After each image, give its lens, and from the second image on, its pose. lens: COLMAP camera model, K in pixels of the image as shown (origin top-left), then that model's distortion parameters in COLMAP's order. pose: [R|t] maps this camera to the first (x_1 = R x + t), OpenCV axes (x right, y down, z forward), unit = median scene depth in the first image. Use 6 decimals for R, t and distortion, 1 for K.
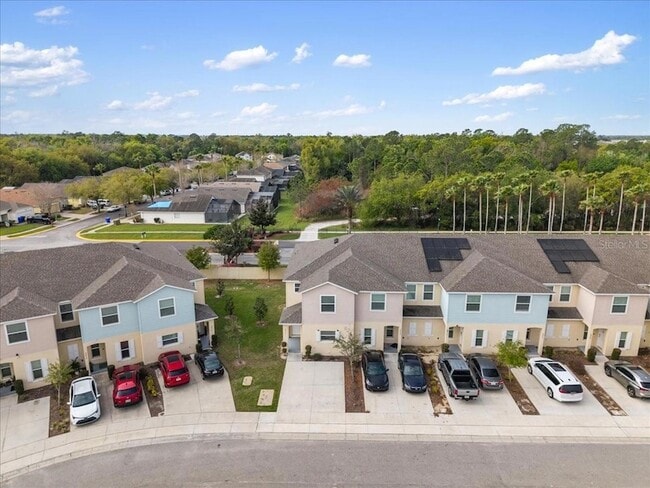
lens RADIAL K [[435.5, 0, 326.1], [0, 435.5, 240.4], [0, 0, 1]] dist [0.036454, -0.037375]
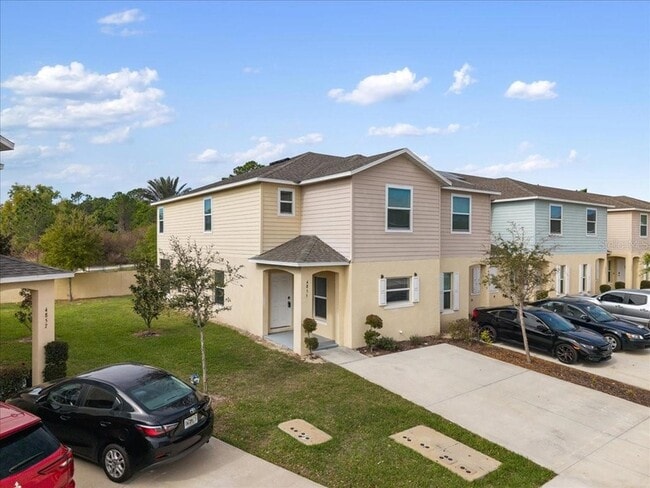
lens RADIAL K [[435.5, 0, 326.1], [0, 435.5, 240.4], [0, 0, 1]] dist [0.036454, -0.037375]
pose [[0.795830, 0.005018, 0.605500, -0.303375], [0.133969, 0.973725, -0.184150, 0.239930], [-0.590515, 0.227671, 0.774247, 0.705750]]
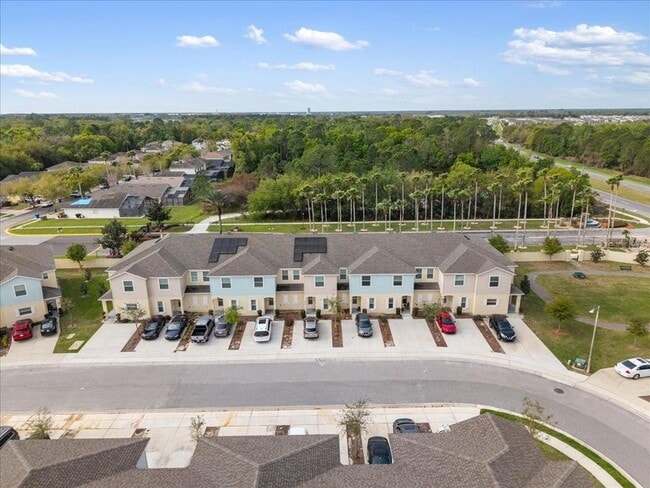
lens RADIAL K [[435.5, 0, 326.1], [0, 435.5, 240.4], [0, 0, 1]] dist [0.036454, -0.037375]
pose [[0.999388, -0.018530, 0.029677, 0.637482], [0.016946, 0.998464, 0.052759, -0.080608], [-0.030609, -0.052223, 0.998166, -0.529785]]
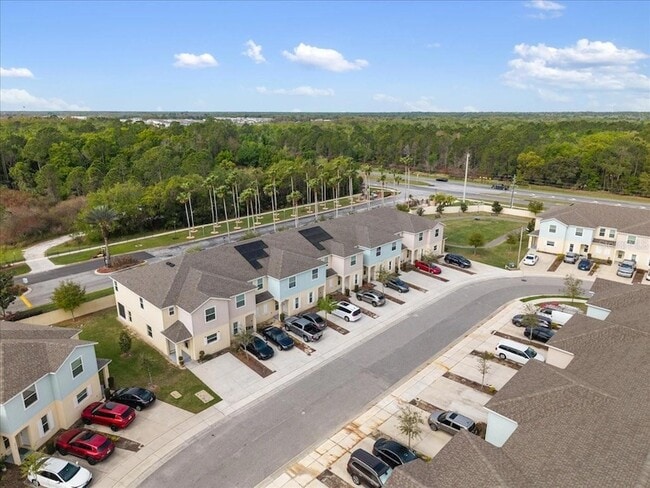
lens RADIAL K [[435.5, 0, 326.1], [0, 435.5, 240.4], [0, 0, 1]] dist [0.036454, -0.037375]
pose [[0.683861, -0.205994, 0.699929, -0.609749], [0.168229, 0.977986, 0.123462, -0.165856], [-0.709953, 0.033317, 0.703461, -0.156960]]
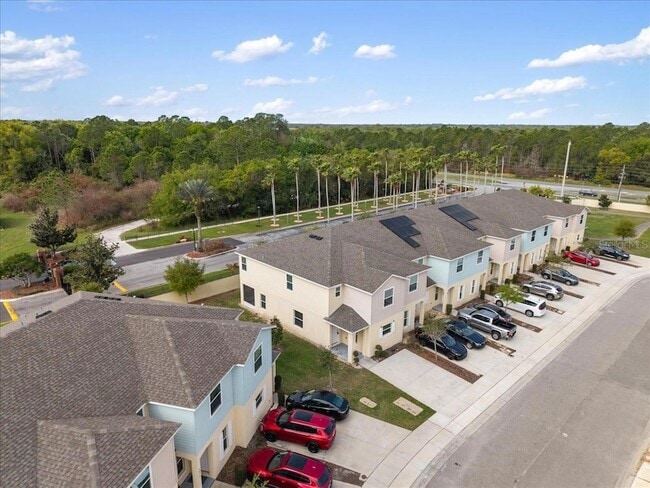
lens RADIAL K [[435.5, 0, 326.1], [0, 435.5, 240.4], [0, 0, 1]] dist [0.036454, -0.037375]
pose [[0.711637, -0.175357, 0.680311, -0.728036], [0.154313, 0.983716, 0.092144, -0.090543], [-0.685391, 0.039408, 0.727108, 0.368558]]
